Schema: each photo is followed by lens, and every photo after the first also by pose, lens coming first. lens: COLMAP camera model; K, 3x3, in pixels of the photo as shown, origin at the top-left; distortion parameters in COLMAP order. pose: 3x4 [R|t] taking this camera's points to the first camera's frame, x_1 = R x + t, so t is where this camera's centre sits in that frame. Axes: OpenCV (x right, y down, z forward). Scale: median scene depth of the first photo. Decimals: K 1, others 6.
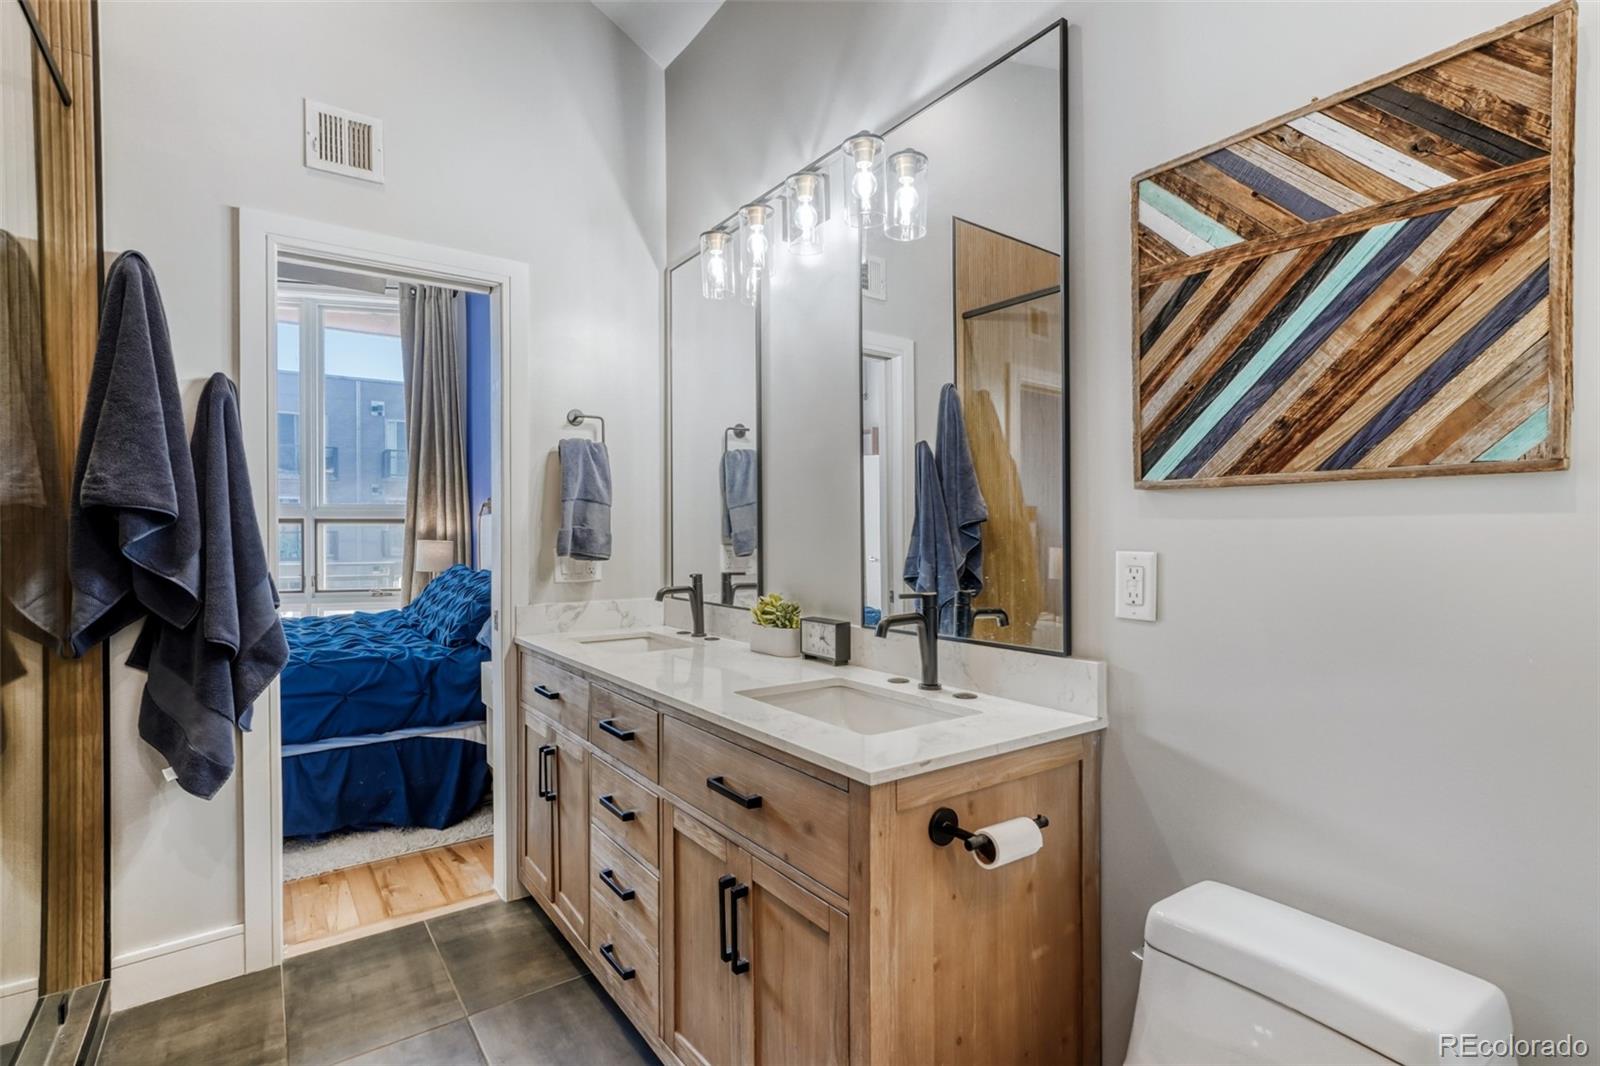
lens RADIAL K [[786.7, 0, 803.2], [0, 786.7, 533.3], [0, 0, 1]] dist [-0.022287, 0.008399]
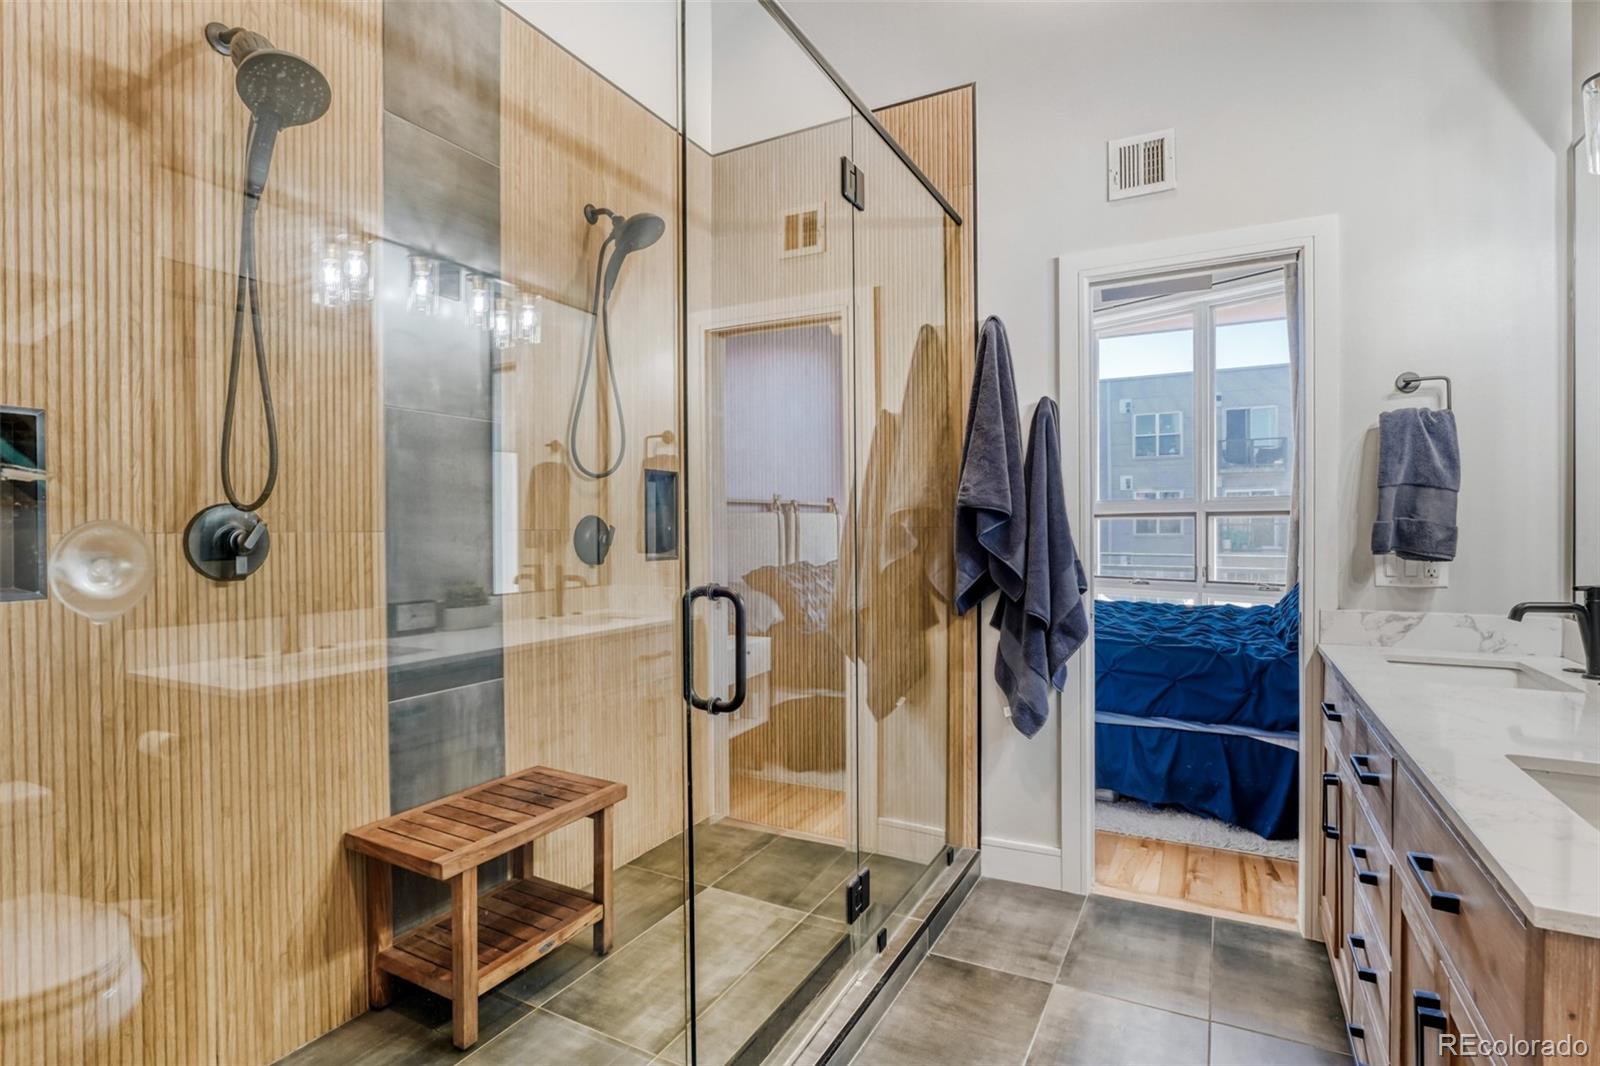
lens RADIAL K [[786.7, 0, 768.0], [0, 786.7, 536.6], [0, 0, 1]] dist [-0.022287, 0.008399]
pose [[0.405984, 0.011012, -0.913814, 0.193703], [0.002528, 0.999910, 0.013172, -0.002070], [0.913877, -0.007658, 0.405920, 0.085759]]
